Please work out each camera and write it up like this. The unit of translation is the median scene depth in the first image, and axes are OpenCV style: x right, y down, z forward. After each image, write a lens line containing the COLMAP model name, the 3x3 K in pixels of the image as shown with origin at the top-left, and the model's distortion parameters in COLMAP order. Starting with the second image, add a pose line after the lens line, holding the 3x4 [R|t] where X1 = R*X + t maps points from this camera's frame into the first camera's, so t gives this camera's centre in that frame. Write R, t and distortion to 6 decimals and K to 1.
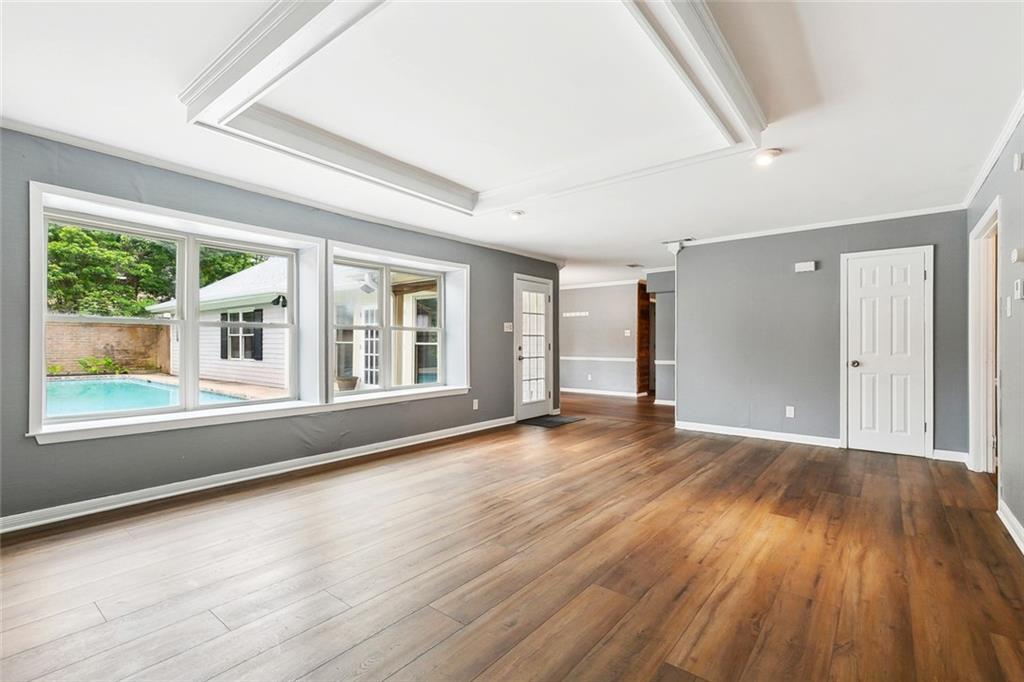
lens RADIAL K [[465.6, 0, 509.2], [0, 465.6, 341.8], [0, 0, 1]] dist [0.006458, -0.000815]
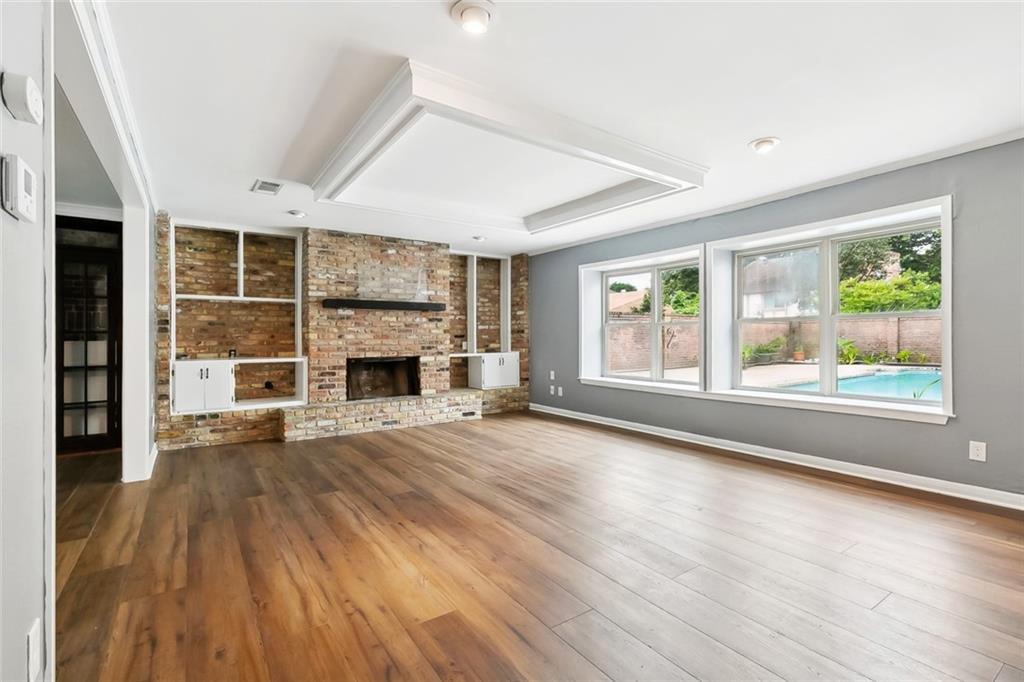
lens RADIAL K [[465.6, 0, 517.0], [0, 465.6, 336.1], [0, 0, 1]] dist [0.006458, -0.000815]
pose [[-0.277262, -0.003888, -0.960786, 1.065648], [0.007547, 0.999952, -0.006225, 0.007313], [0.960765, -0.008977, -0.277220, 1.178653]]
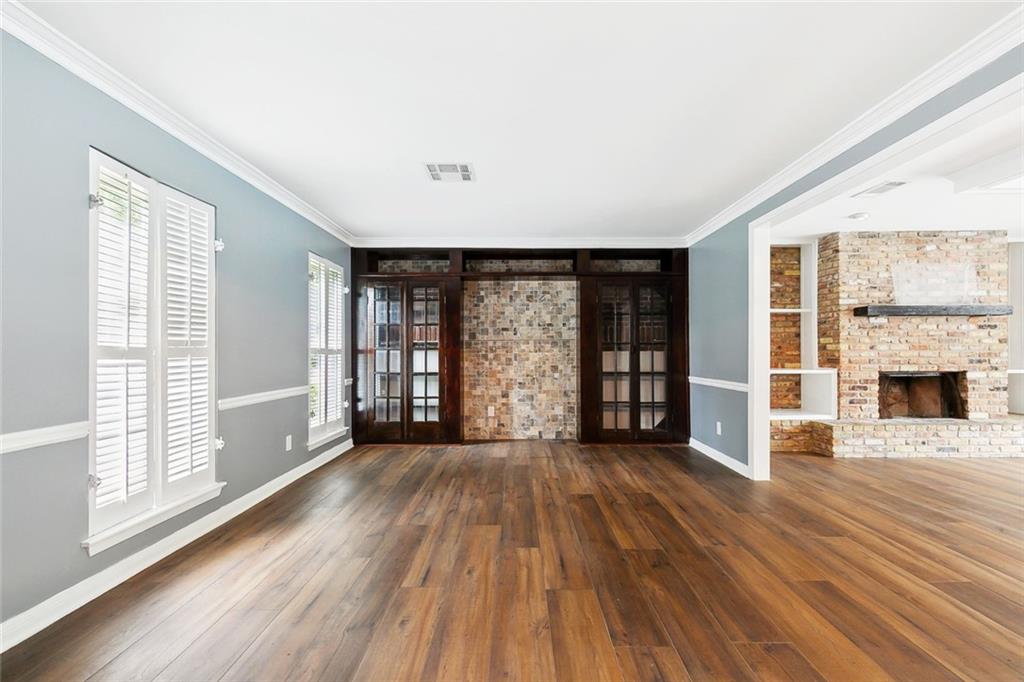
lens RADIAL K [[465.6, 0, 521.4], [0, 465.6, 346.5], [0, 0, 1]] dist [0.006458, -0.000815]
pose [[-0.778864, -0.003813, -0.627182, 1.497138], [0.003691, 0.999936, -0.010663, 0.002488], [0.627183, -0.010620, -0.778800, 0.543479]]
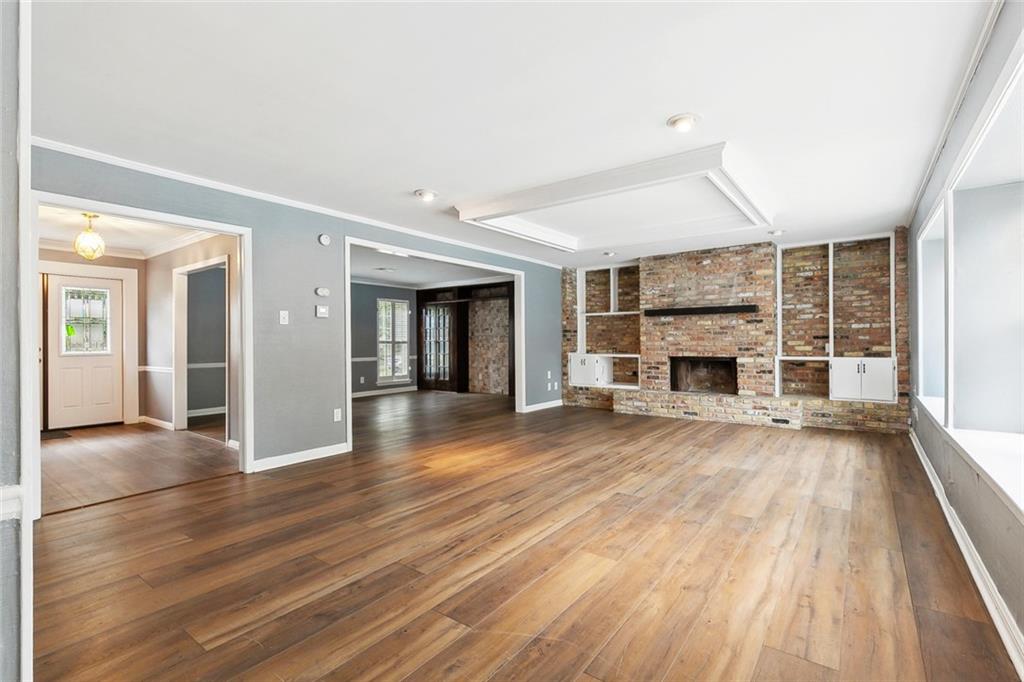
lens RADIAL K [[465.6, 0, 515.9], [0, 465.6, 340.2], [0, 0, 1]] dist [0.006458, -0.000815]
pose [[-0.998942, 0.005465, -0.045658, 0.356037], [0.005754, 0.999964, -0.006194, 0.009584], [0.045623, -0.006450, -0.998938, 2.215965]]
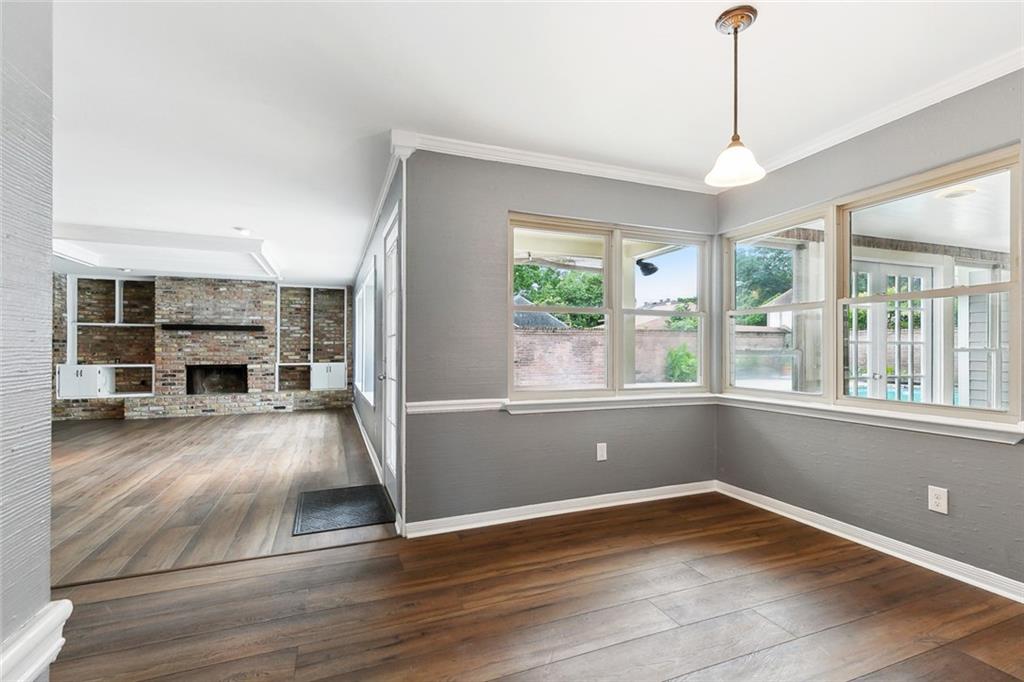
lens RADIAL K [[465.6, 0, 516.9], [0, 465.6, 346.2], [0, 0, 1]] dist [0.006458, -0.000815]
pose [[-0.482858, -0.008842, -0.875654, 0.902123], [0.003239, 0.999924, -0.011883, 0.009032], [0.875693, -0.008574, -0.482793, 2.883541]]
